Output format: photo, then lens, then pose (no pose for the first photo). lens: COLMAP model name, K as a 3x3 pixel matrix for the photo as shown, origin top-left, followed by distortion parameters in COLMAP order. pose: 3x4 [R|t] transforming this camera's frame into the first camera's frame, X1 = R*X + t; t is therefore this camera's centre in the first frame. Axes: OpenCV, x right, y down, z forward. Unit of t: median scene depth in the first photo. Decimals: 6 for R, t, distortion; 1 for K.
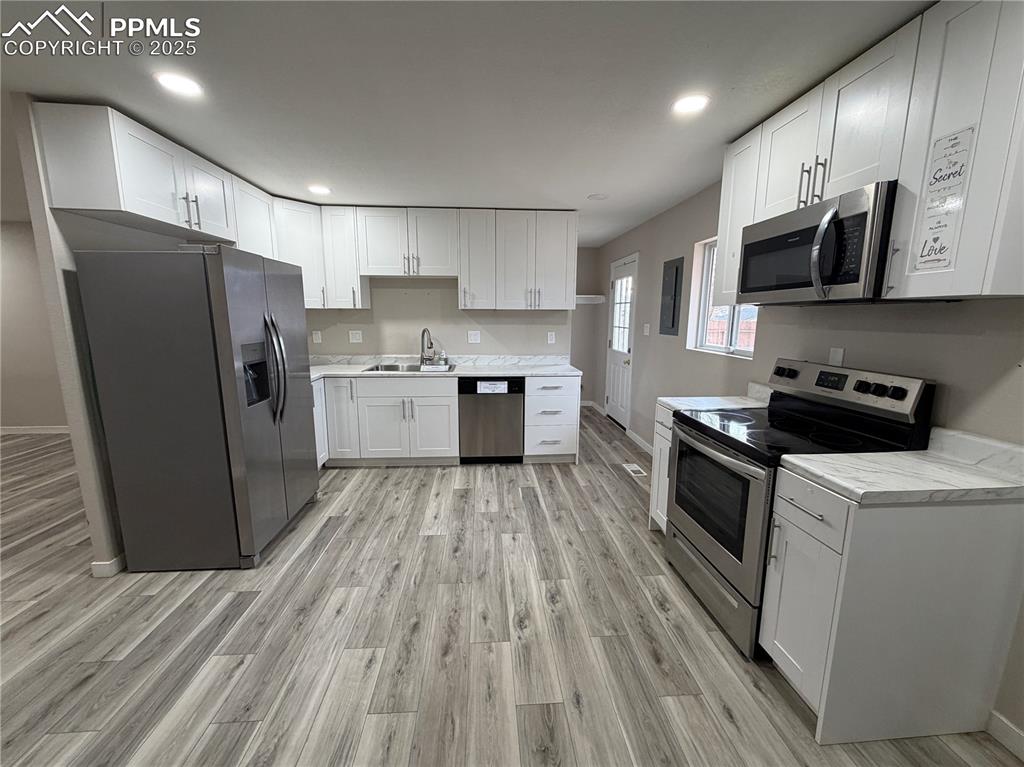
lens RADIAL K [[408.3, 0, 508.6], [0, 408.3, 385.4], [0, 0, 1]] dist [-0.000103, 0.000137]
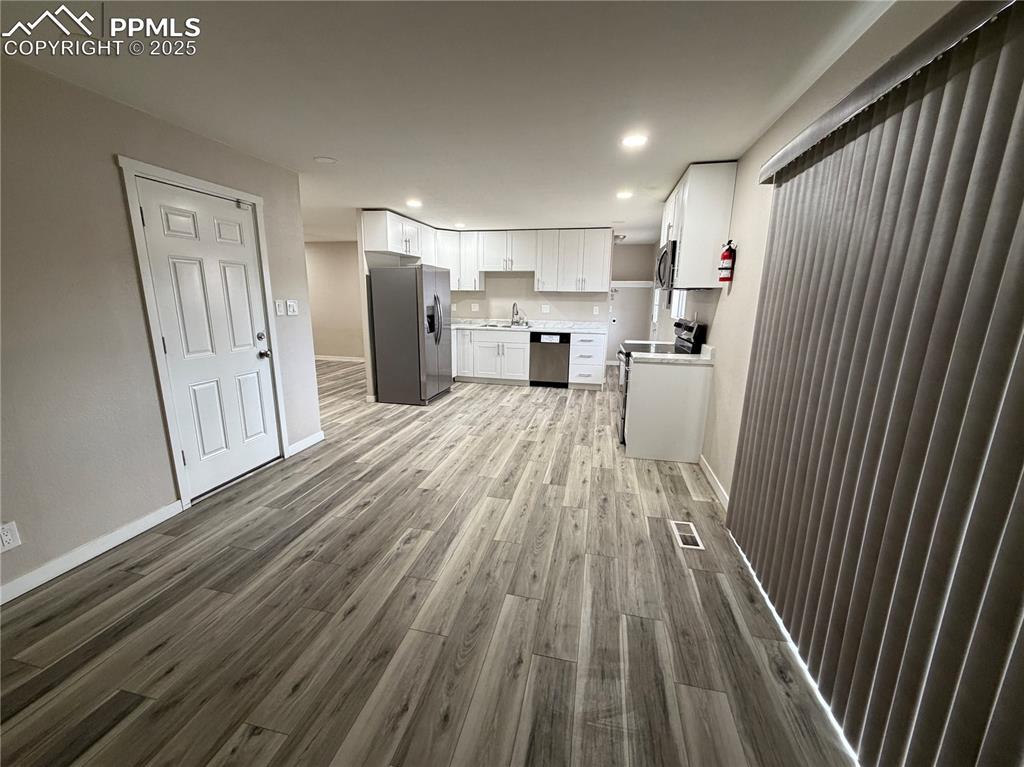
lens RADIAL K [[408.3, 0, 508.6], [0, 408.3, 385.4], [0, 0, 1]] dist [-0.000103, 0.000137]
pose [[0.958493, 0.069125, -0.276608, 0.322428], [-0.057163, 0.997057, 0.051090, 0.141368], [0.279326, -0.033157, 0.959624, -0.770694]]
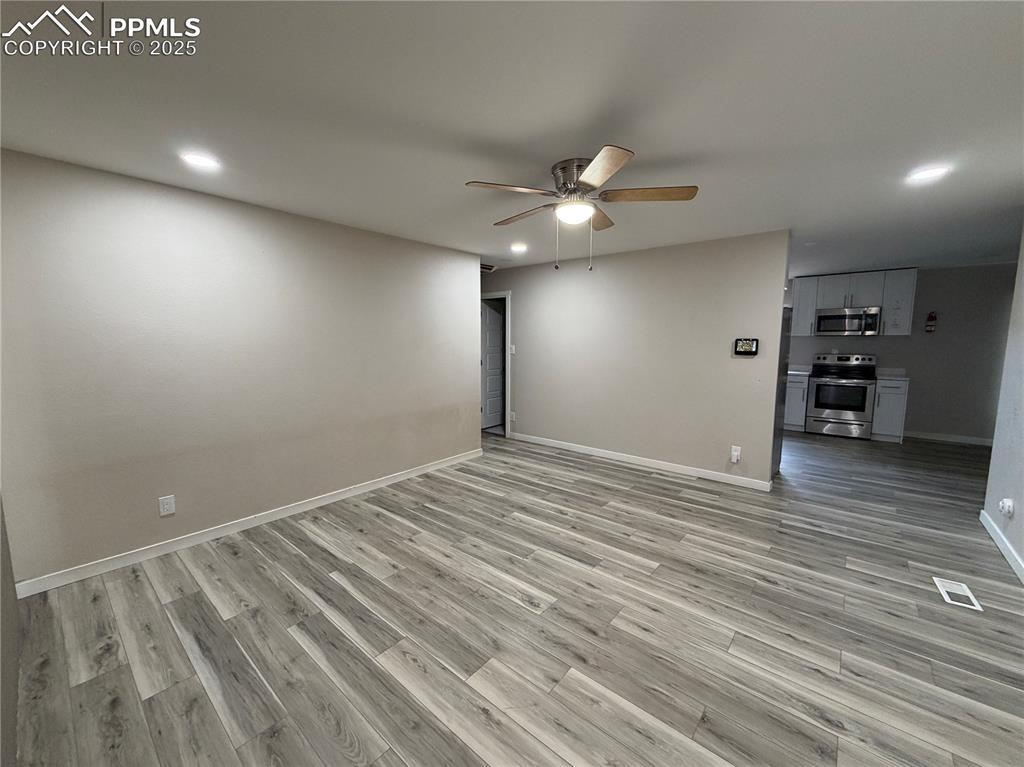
lens RADIAL K [[421.5, 0, 521.9], [0, 421.5, 384.0], [0, 0, 1]] dist [0.000360, 0.000122]
pose [[0.677277, -0.076220, 0.731769, -2.094010], [0.126893, 0.991816, -0.014137, -0.055767], [-0.724703, 0.102431, 0.681406, 0.360957]]
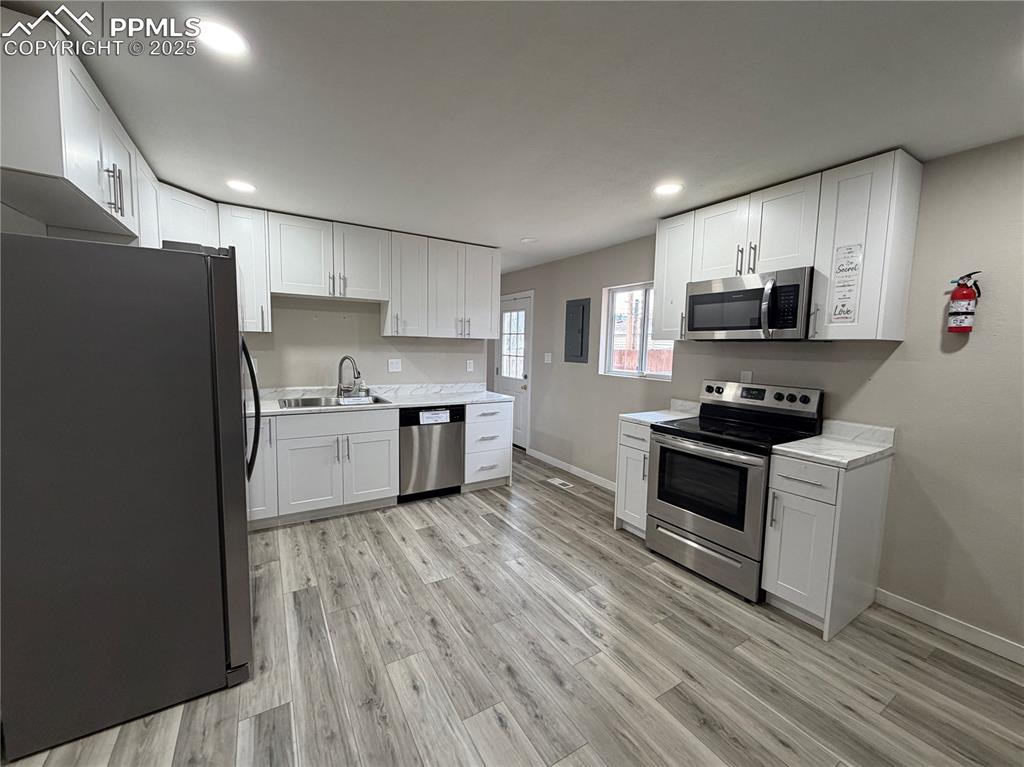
lens RADIAL K [[408.3, 0, 508.6], [0, 408.3, 385.4], [0, 0, 1]] dist [-0.000103, 0.000137]
pose [[0.886669, -0.029178, 0.461484, -0.392272], [0.060287, 0.996783, -0.052810, -0.010425], [-0.458458, 0.074647, 0.885575, 0.071048]]
